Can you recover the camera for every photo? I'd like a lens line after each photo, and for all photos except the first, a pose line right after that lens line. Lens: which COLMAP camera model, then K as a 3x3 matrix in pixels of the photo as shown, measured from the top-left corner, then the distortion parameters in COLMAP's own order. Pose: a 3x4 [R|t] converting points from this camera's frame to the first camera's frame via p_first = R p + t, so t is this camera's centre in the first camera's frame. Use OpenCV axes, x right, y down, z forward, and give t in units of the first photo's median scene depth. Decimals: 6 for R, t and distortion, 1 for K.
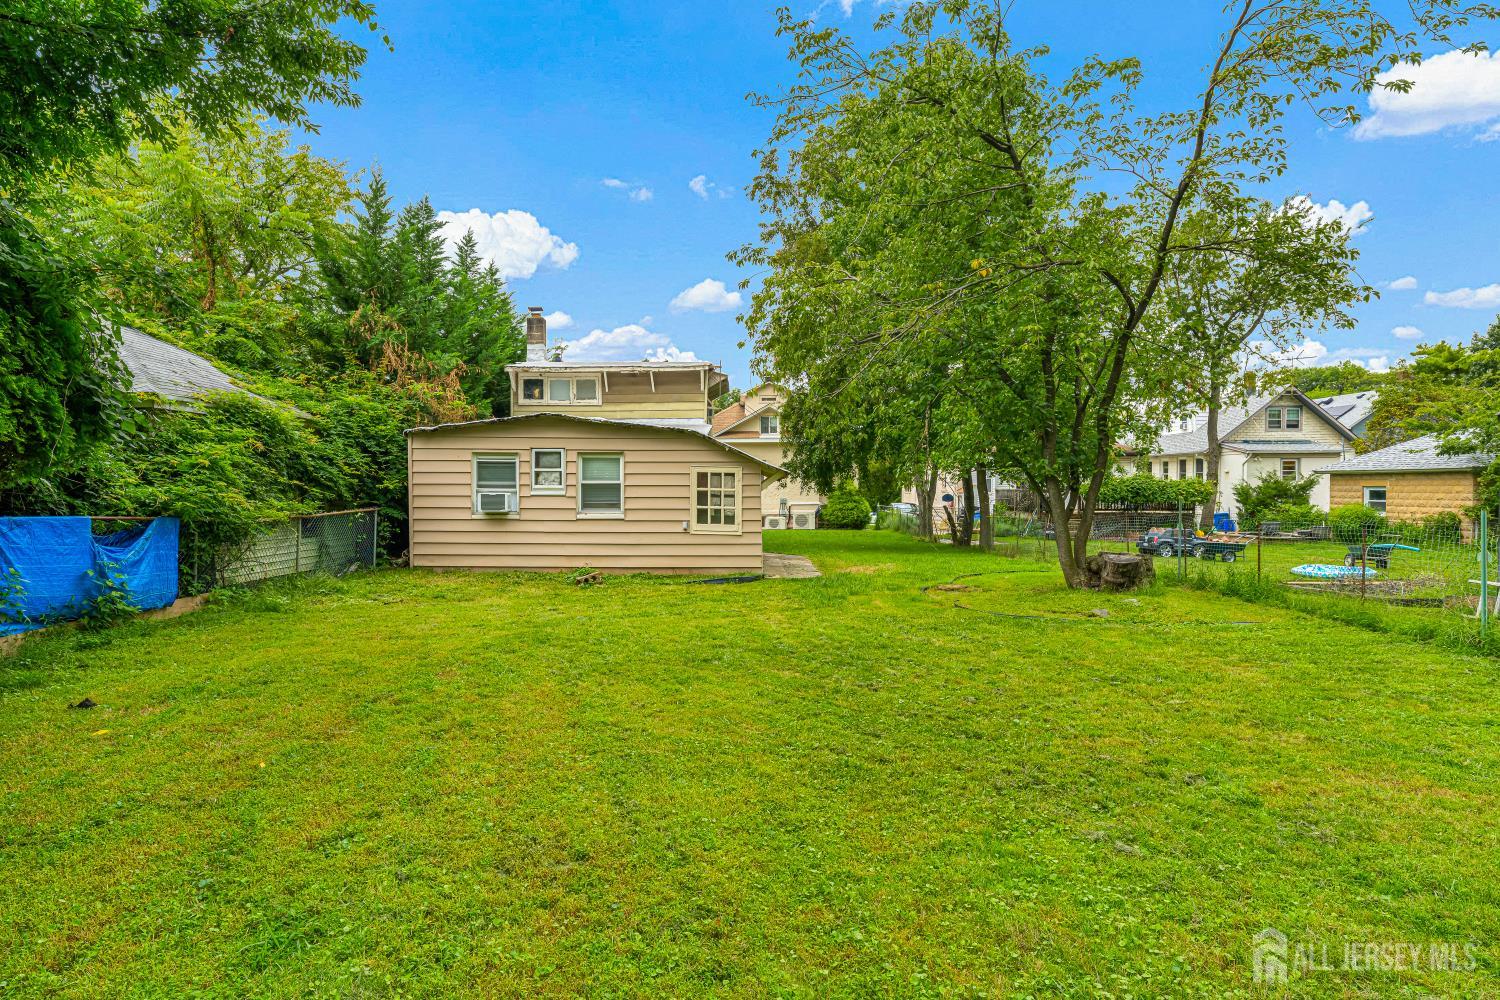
lens RADIAL K [[821.2, 0, 749.6], [0, 821.2, 498.9], [0, 0, 1]] dist [0.000000, 0.000000]
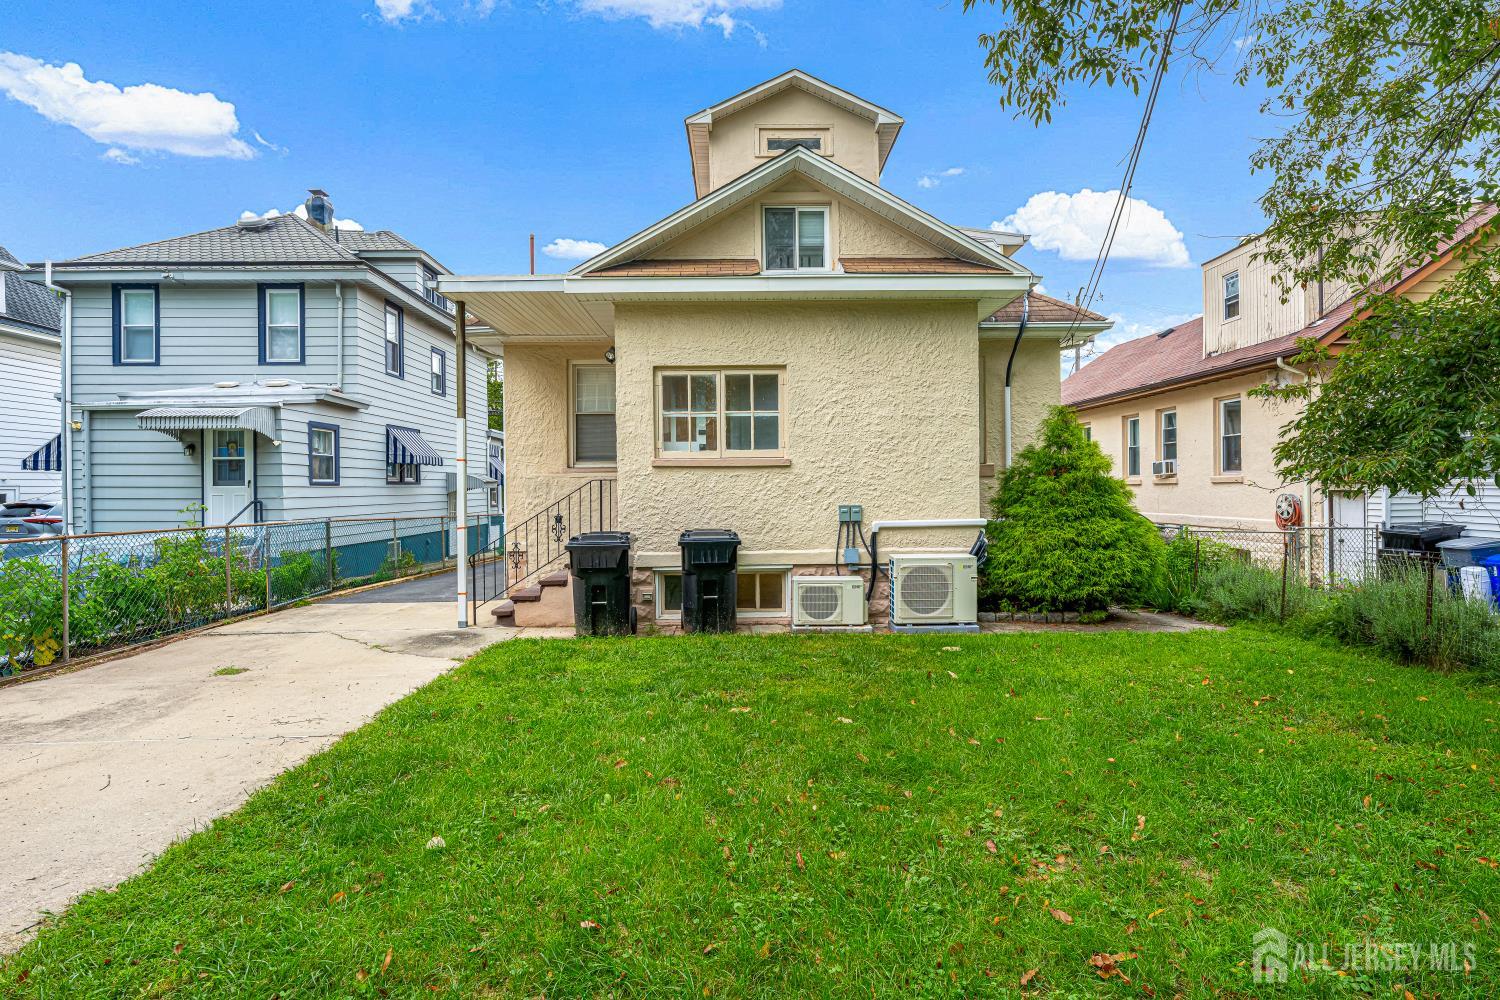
lens RADIAL K [[777.7, 0, 750.1], [0, 777.7, 495.4], [0, 0, 1]] dist [0.000032, 0.000001]
pose [[0.999587, -0.006742, 0.027923, 0.000649], [0.006678, 0.999975, 0.002365, -0.004455], [-0.027938, -0.002178, 0.999607, 0.745355]]
